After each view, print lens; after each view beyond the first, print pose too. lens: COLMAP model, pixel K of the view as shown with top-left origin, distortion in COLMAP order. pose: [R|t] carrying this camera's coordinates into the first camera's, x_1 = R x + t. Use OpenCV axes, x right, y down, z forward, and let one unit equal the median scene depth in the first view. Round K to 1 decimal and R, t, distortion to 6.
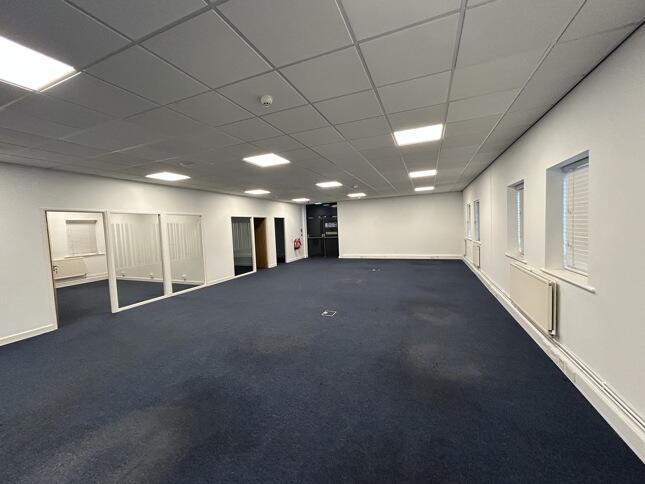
lens RADIAL K [[257.4, 0, 320.5], [0, 257.4, 241.5], [0, 0, 1]] dist [-0.002259, 0.000263]
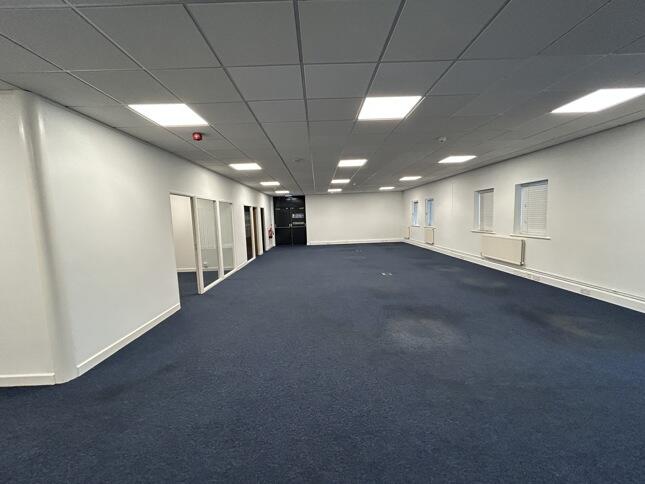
lens RADIAL K [[257.4, 0, 321.8], [0, 257.4, 239.0], [0, 0, 1]] dist [-0.002259, 0.000263]
pose [[0.918553, -0.027204, 0.394360, -0.624626], [0.022166, 0.999604, 0.017325, 0.038760], [-0.394675, -0.007172, 0.918793, -0.123206]]
